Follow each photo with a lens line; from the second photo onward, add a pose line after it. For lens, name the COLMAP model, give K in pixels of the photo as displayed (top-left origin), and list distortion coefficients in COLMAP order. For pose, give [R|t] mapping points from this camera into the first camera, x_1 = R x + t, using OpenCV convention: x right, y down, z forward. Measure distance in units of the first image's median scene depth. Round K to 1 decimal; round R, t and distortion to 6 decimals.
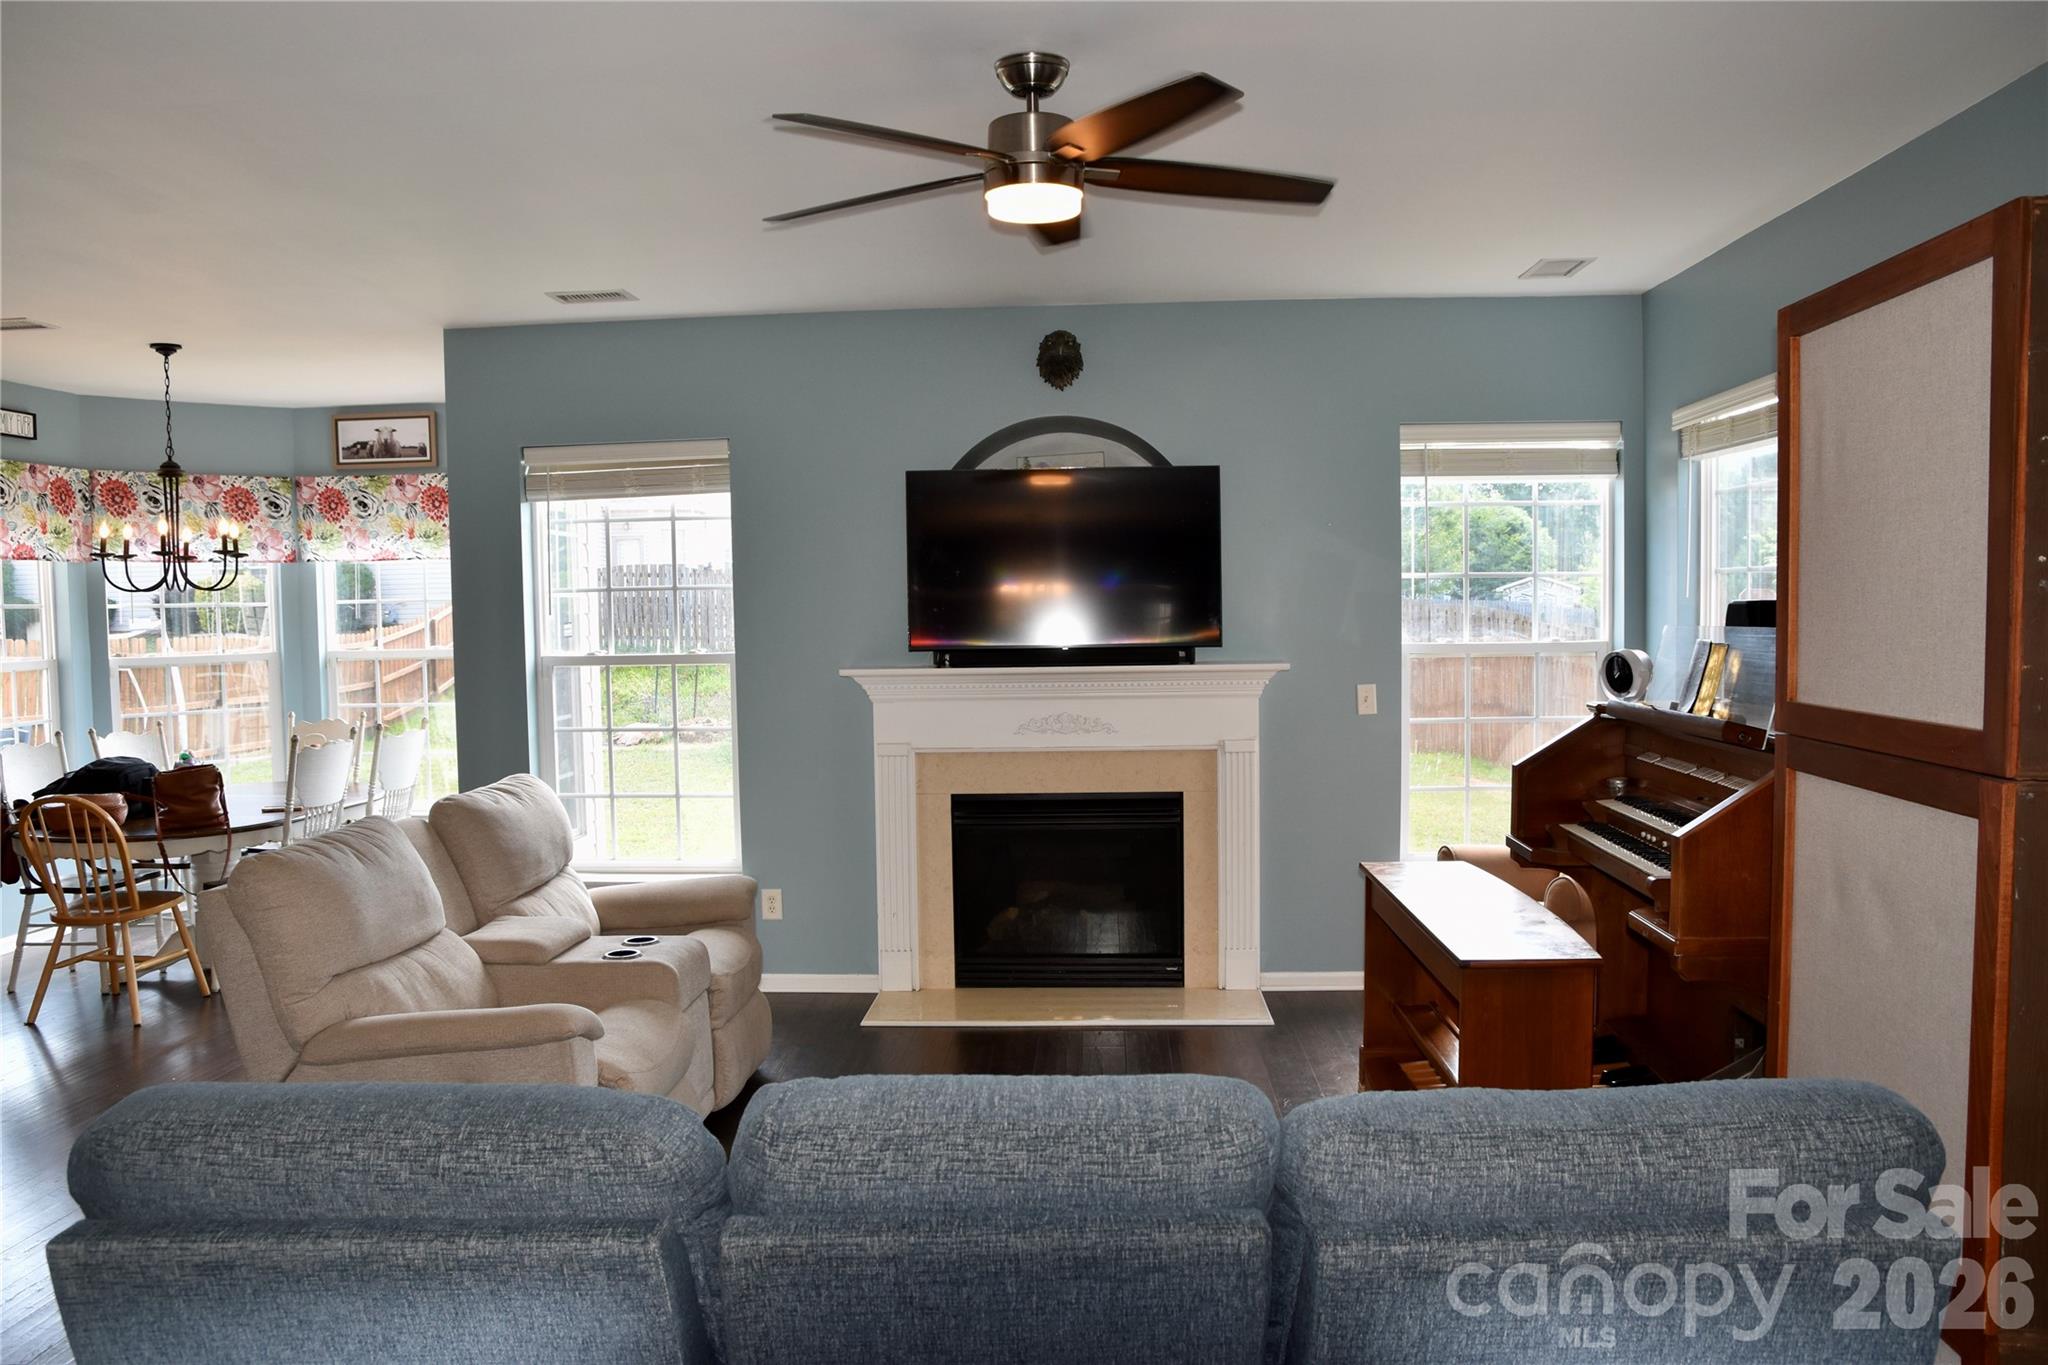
lens RADIAL K [[1520.1, 0, 1028.8], [0, 1520.1, 682.9], [0, 0, 1]] dist [-0.135409, 0.127035]
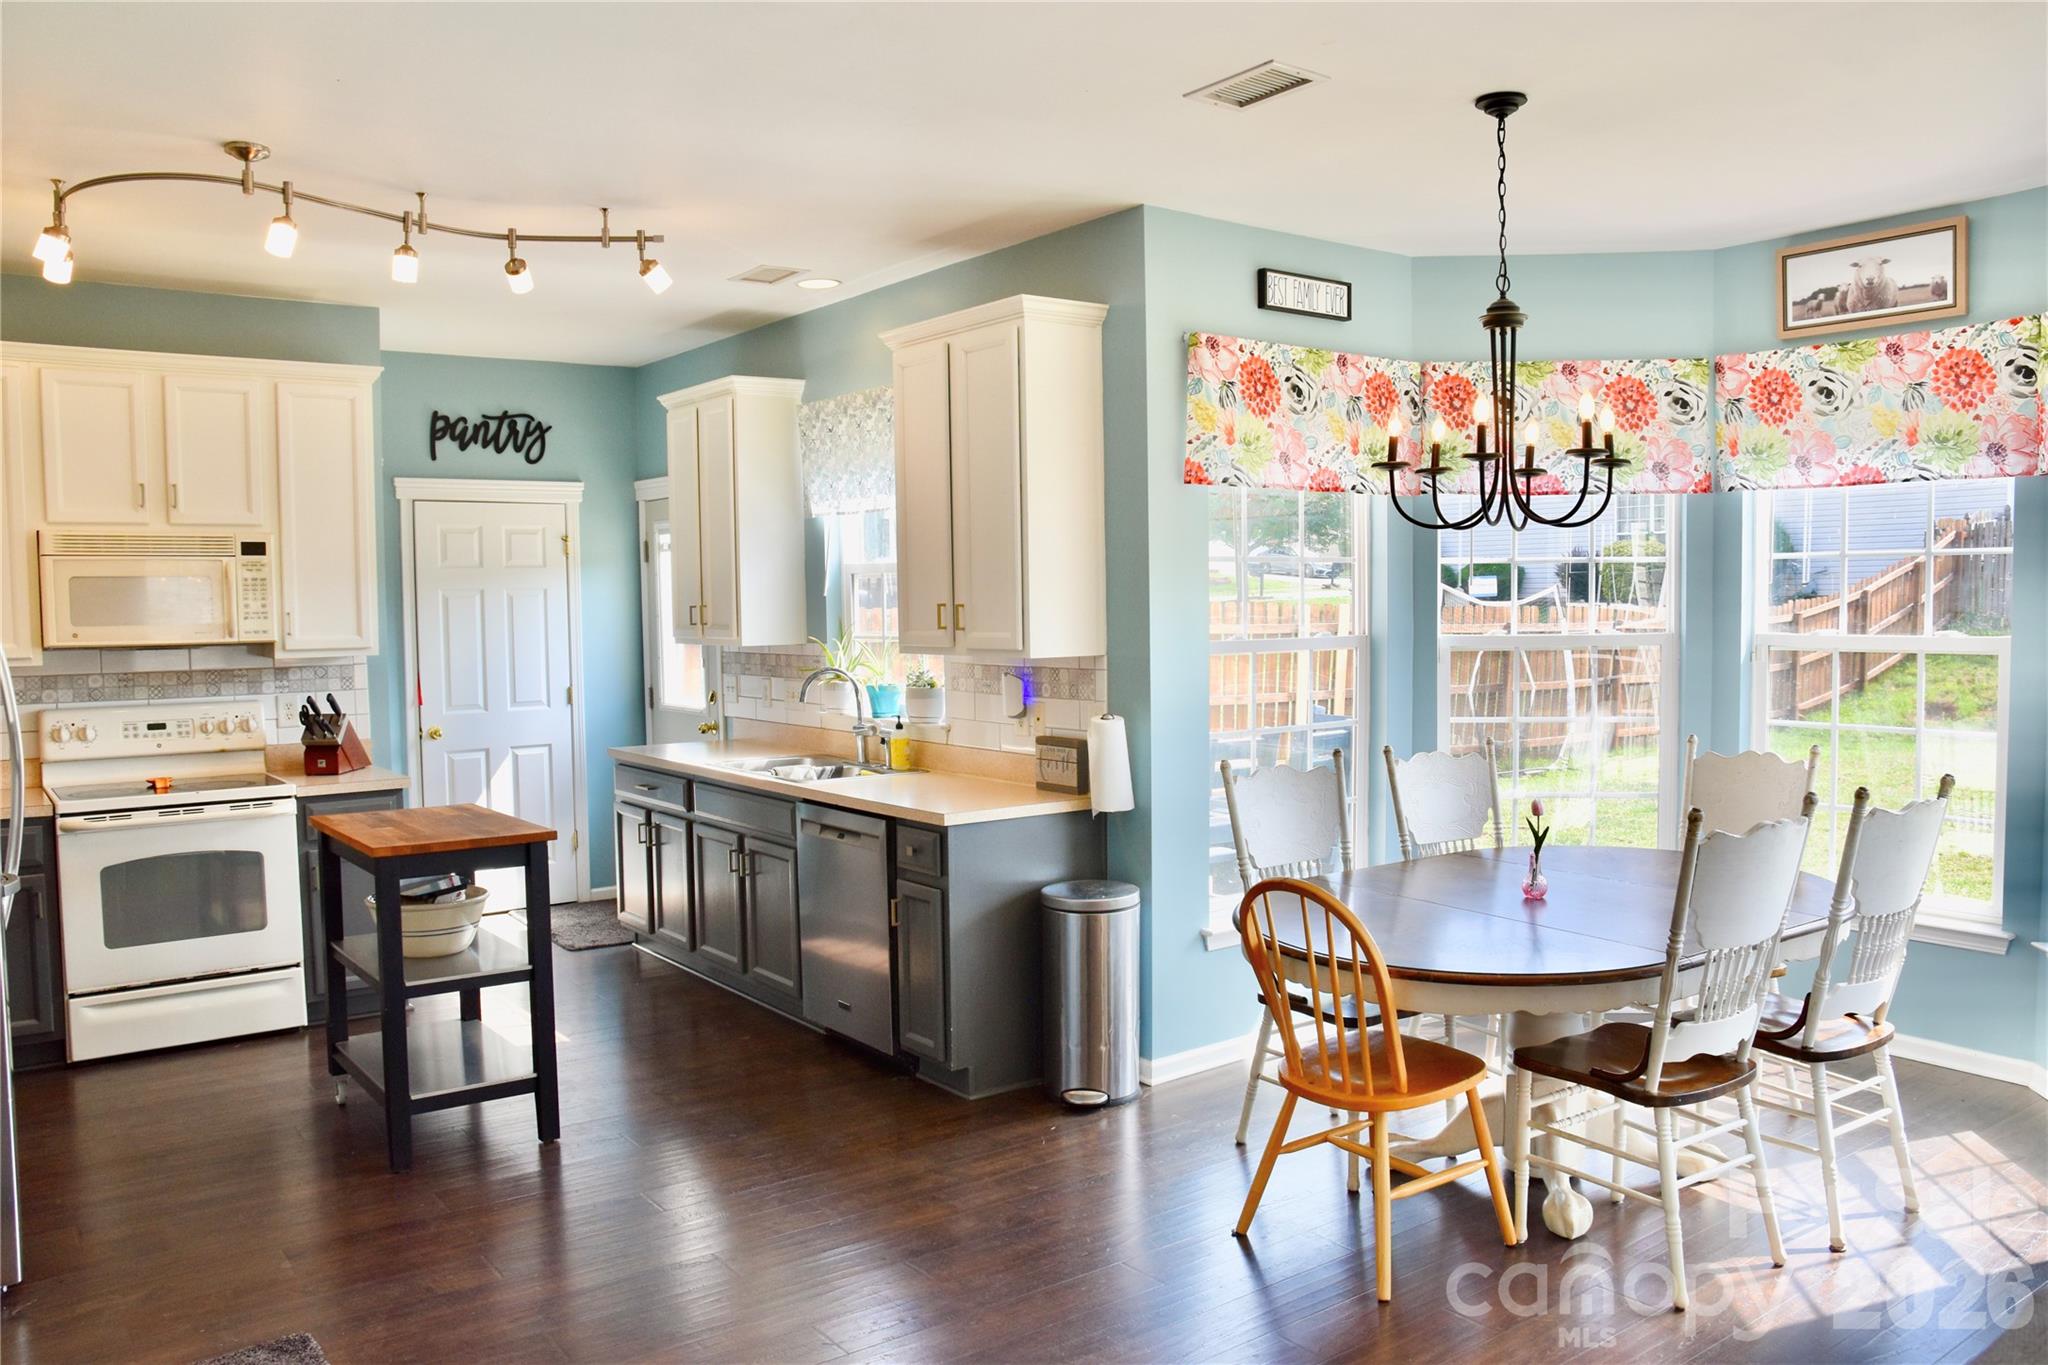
lens RADIAL K [[1520.1, 0, 1028.8], [0, 1520.1, 682.9], [0, 0, 1]] dist [-0.135409, 0.127035]
pose [[0.634375, 0.052213, -0.771260, -0.197583], [-0.037502, 0.998620, 0.036759, -0.013325], [0.772115, 0.005605, 0.635458, 0.393623]]
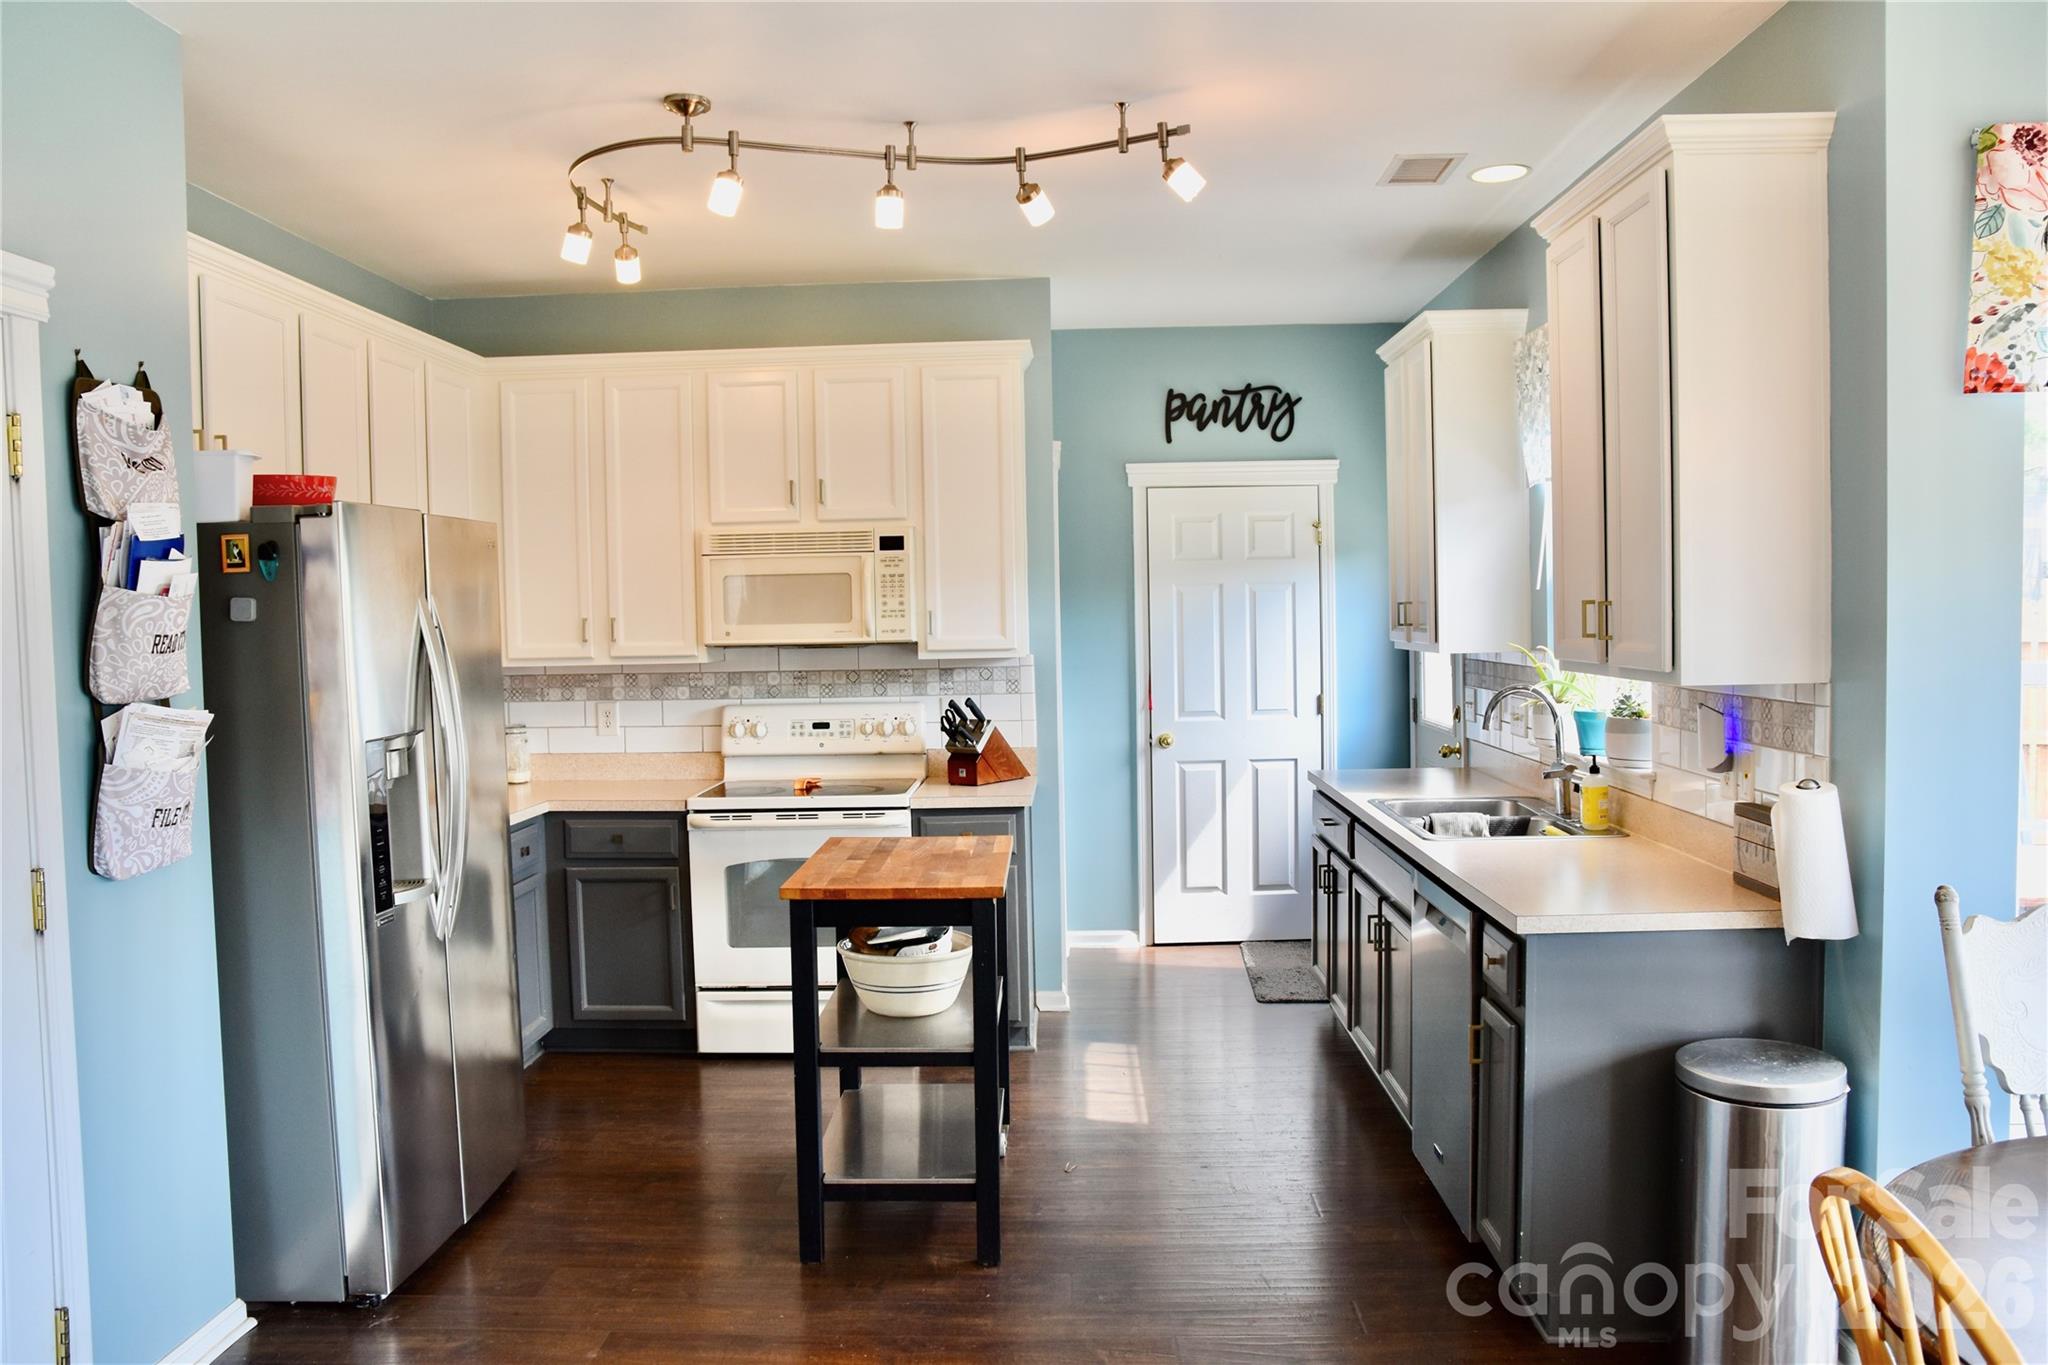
lens RADIAL K [[1520.1, 0, 1028.8], [0, 1520.1, 682.9], [0, 0, 1]] dist [-0.135409, 0.127035]
pose [[0.024855, 0.065627, -0.997535, -0.291846], [-0.031753, 0.997391, 0.064826, -0.021124], [0.999187, 0.030064, 0.026874, 0.607226]]
